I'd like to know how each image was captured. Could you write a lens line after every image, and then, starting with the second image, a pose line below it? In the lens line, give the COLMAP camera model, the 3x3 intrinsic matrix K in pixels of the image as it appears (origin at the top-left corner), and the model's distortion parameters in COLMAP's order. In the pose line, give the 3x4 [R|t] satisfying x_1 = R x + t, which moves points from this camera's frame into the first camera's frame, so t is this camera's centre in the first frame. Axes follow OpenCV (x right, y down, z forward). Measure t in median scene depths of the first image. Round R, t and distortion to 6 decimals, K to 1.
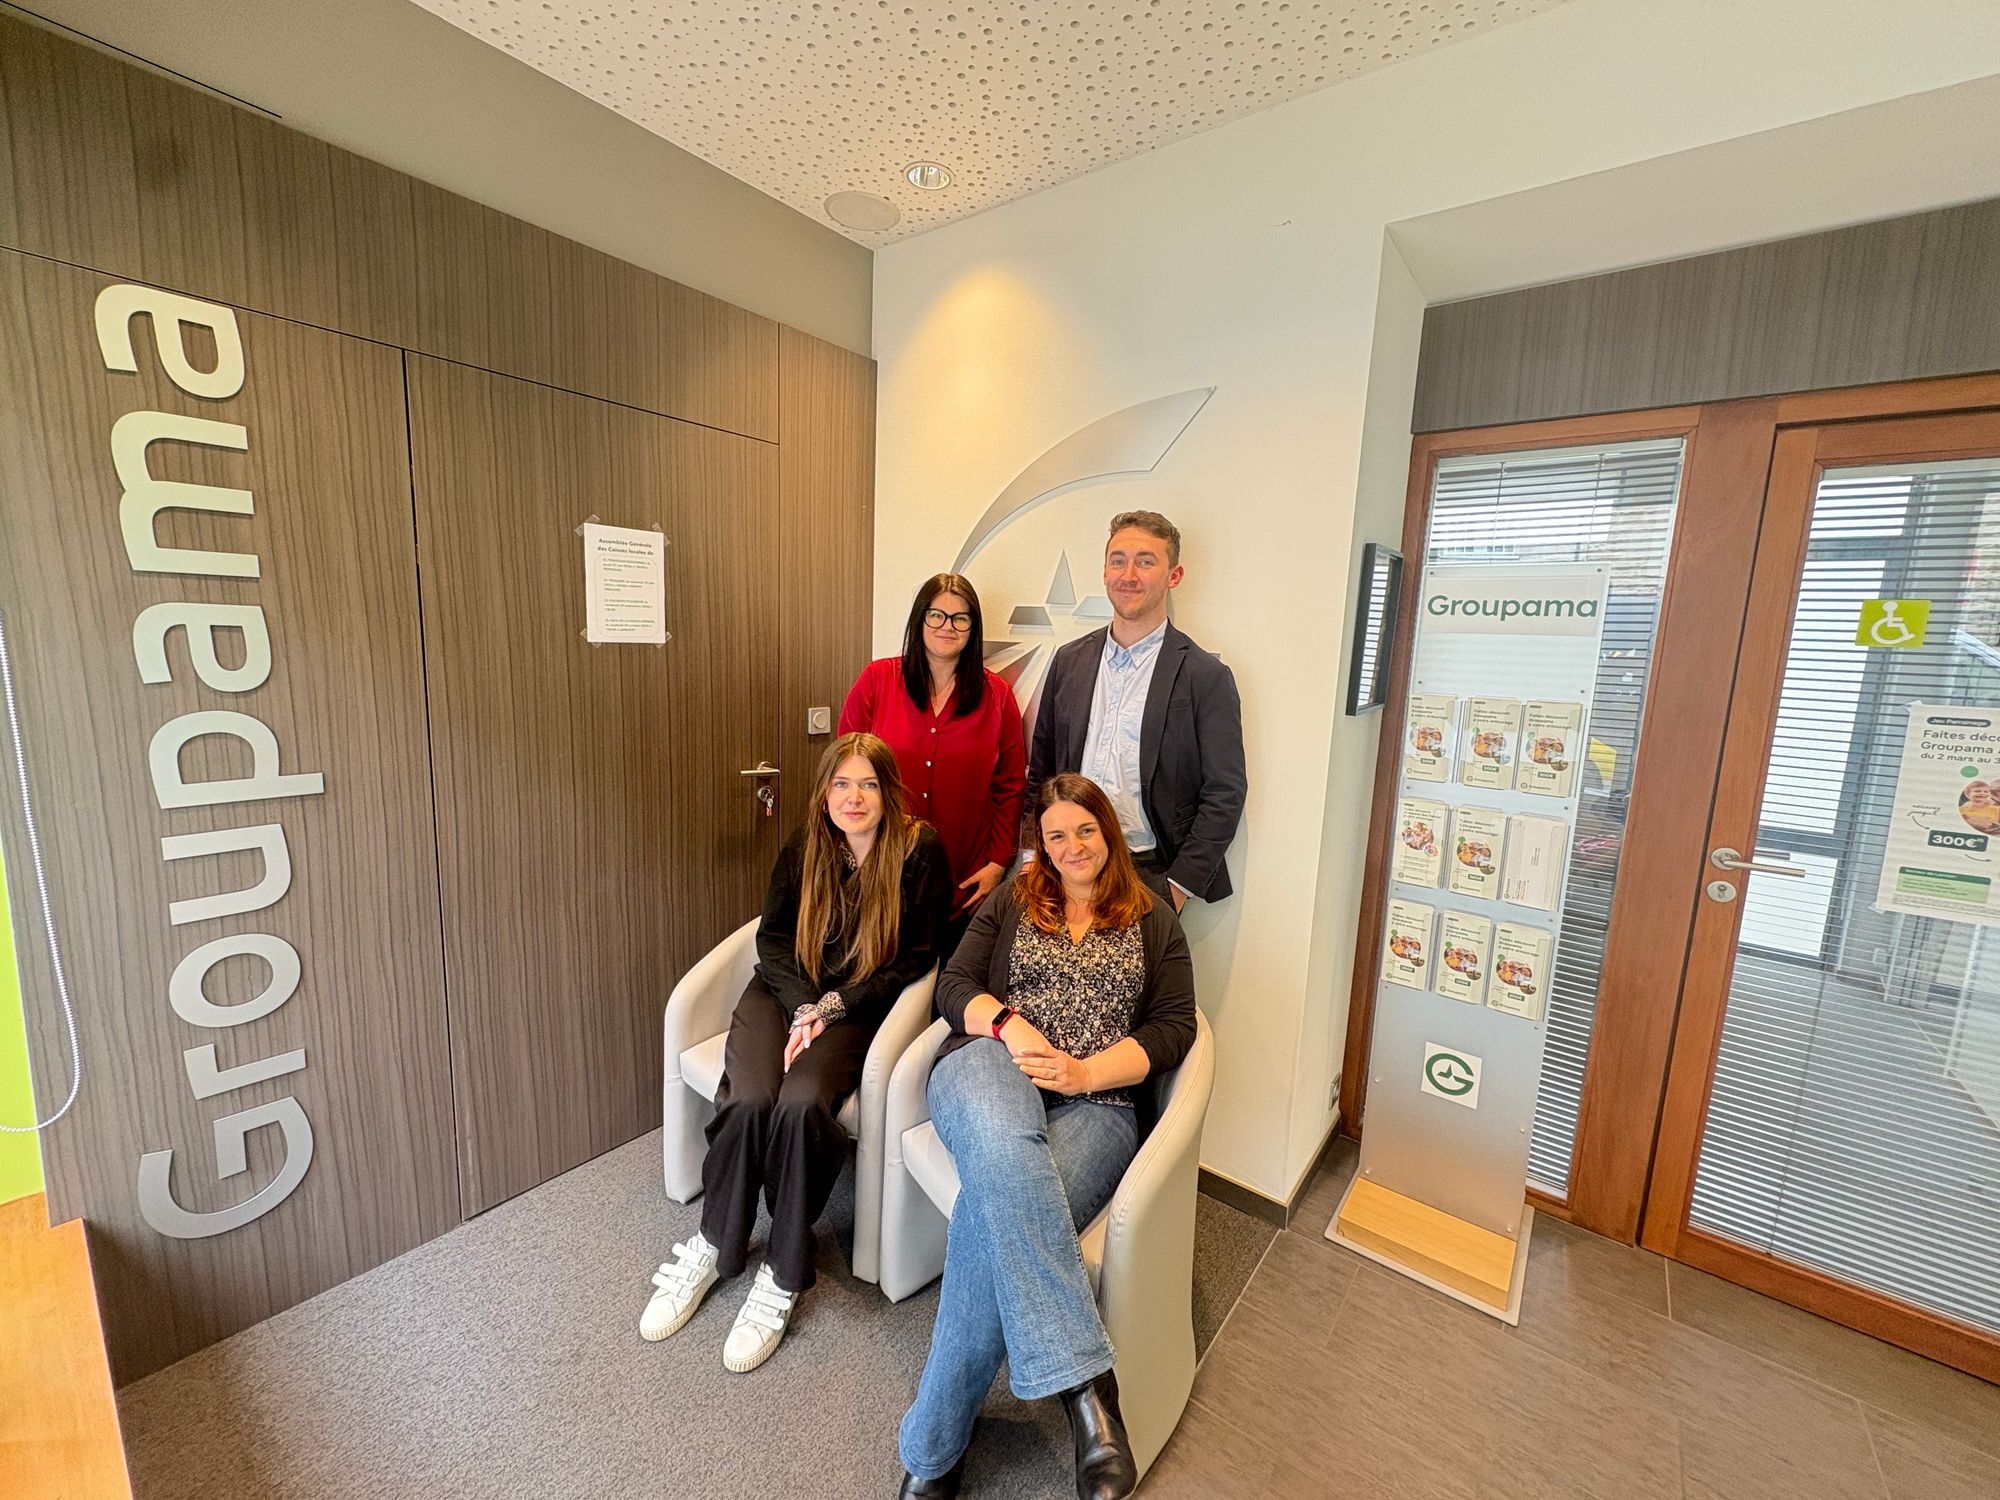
lens RADIAL K [[793.3, 0, 1001.2], [0, 793.3, 746.3], [0, 0, 1]] dist [0.001898, 0.000326]
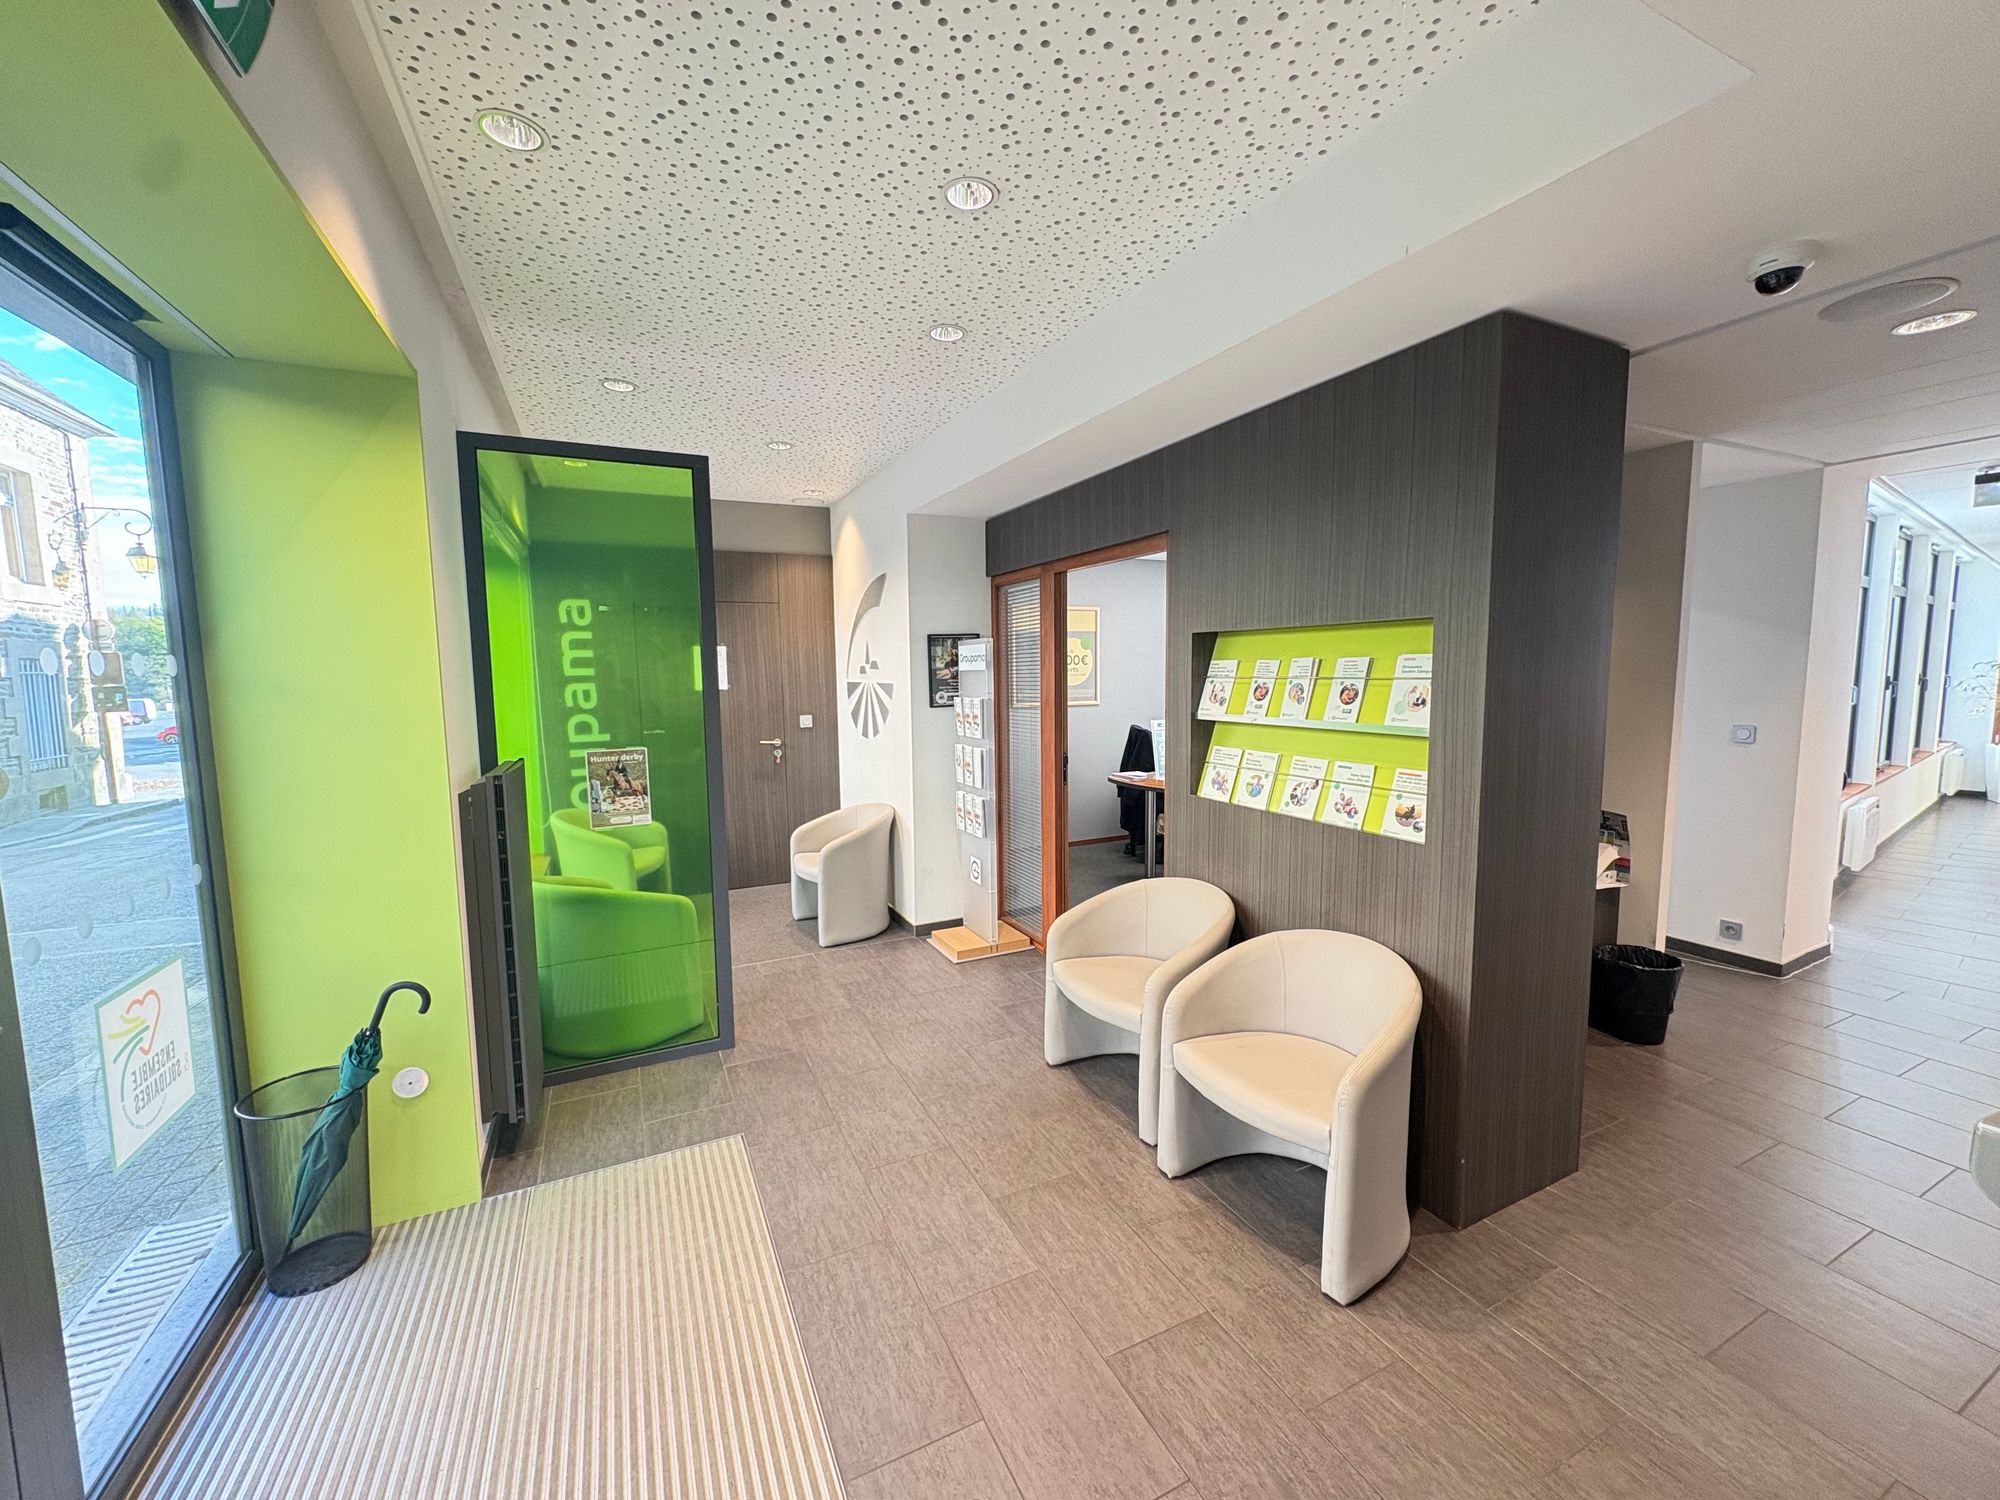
lens RADIAL K [[793.3, 0, 1001.2], [0, 793.3, 746.3], [0, 0, 1]] dist [0.001898, 0.000326]
pose [[0.896393, -0.010372, -0.443140, 1.875723], [-0.010450, 0.998954, -0.044519, 0.197758], [0.443138, 0.044537, 0.895346, -1.106334]]
